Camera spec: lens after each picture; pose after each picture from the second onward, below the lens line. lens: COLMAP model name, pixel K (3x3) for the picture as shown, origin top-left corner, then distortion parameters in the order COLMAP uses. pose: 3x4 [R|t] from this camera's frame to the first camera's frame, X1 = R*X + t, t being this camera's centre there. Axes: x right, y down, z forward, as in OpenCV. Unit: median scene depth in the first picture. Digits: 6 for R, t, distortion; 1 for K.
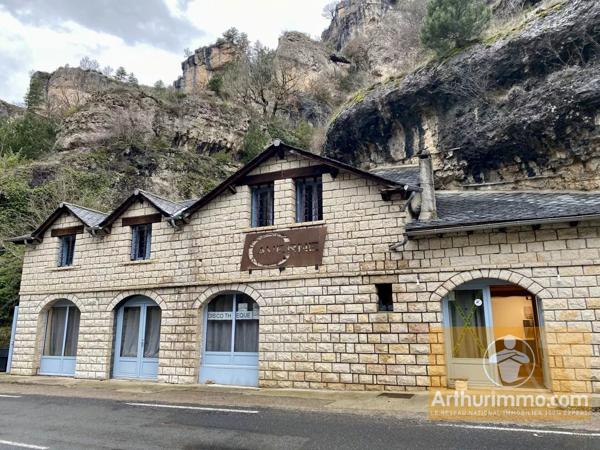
lens RADIAL K [[476.1, 0, 300.0], [0, 476.1, 225.0], [0, 0, 1]] dist [0.032153, -0.063952]
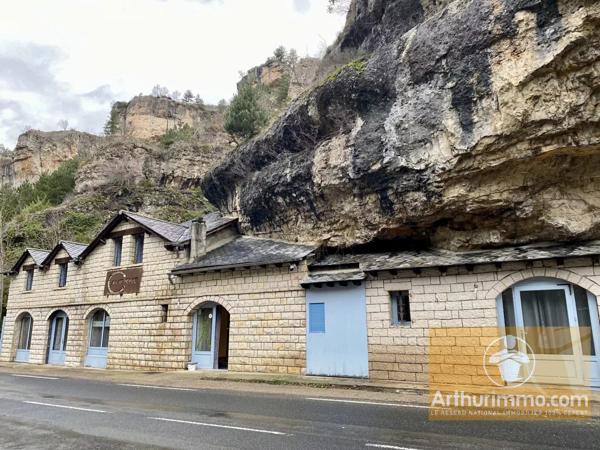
lens RADIAL K [[476.1, 0, 300.0], [0, 476.1, 225.0], [0, 0, 1]] dist [0.032153, -0.063952]
pose [[0.982969, -0.039111, -0.179560, 0.697259], [0.039124, 0.999228, -0.003470, -0.090385], [0.179557, -0.003614, 0.983741, -0.370247]]
